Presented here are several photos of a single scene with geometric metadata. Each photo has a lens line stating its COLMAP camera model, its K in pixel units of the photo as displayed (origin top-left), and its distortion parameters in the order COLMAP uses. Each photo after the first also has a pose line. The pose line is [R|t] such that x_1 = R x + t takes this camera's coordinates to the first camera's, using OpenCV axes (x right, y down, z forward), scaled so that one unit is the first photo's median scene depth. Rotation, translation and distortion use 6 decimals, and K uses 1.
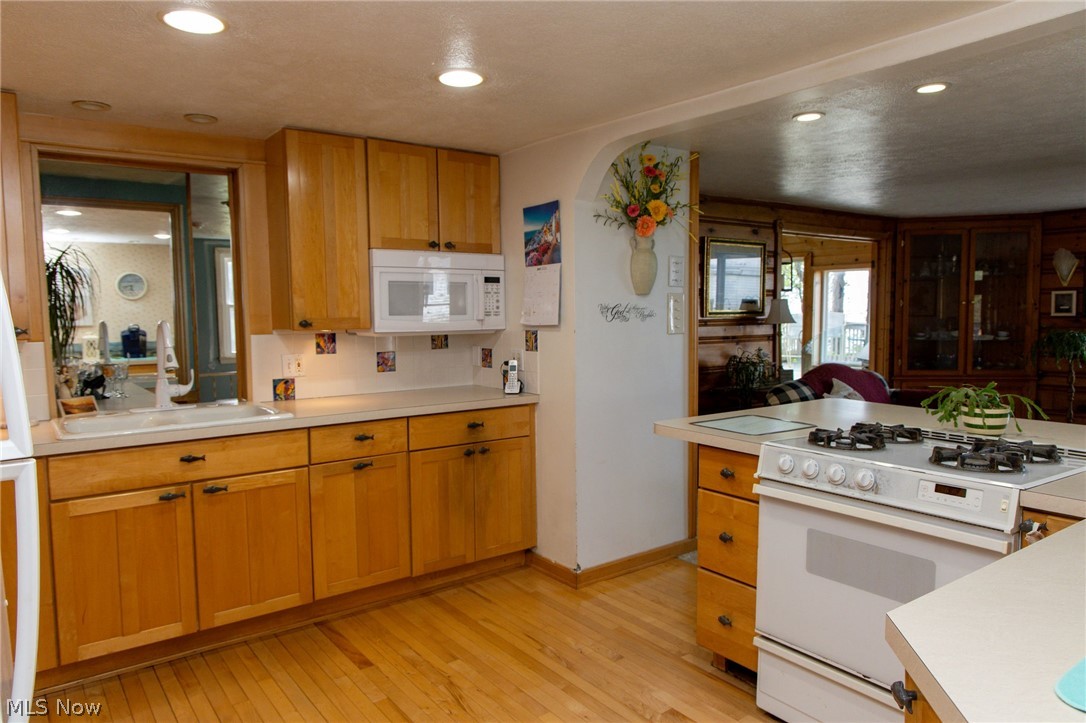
lens RADIAL K [[733.5, 0, 545.7], [0, 733.5, 361.3], [0, 0, 1]] dist [0.011005, -0.002347]
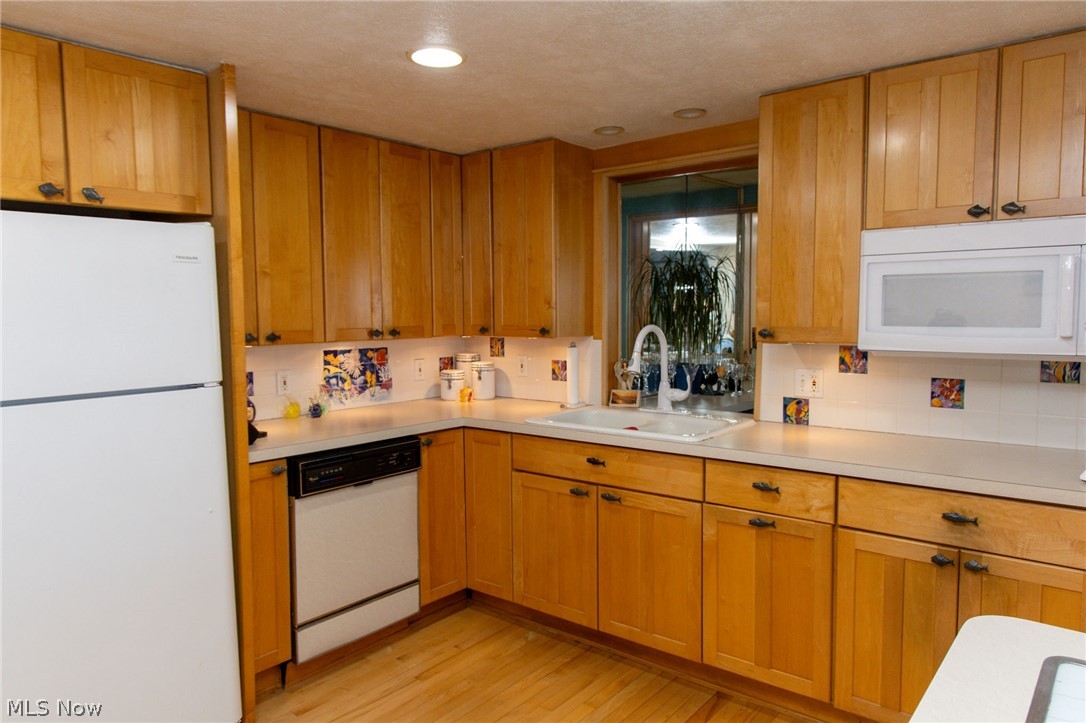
lens RADIAL K [[733.5, 0, 545.7], [0, 733.5, 361.3], [0, 0, 1]] dist [0.011005, -0.002347]
pose [[0.241923, 0.078923, -0.967080, 0.379228], [-0.062717, 0.995874, 0.065584, -0.055021], [0.968266, 0.044786, 0.245874, 0.533962]]
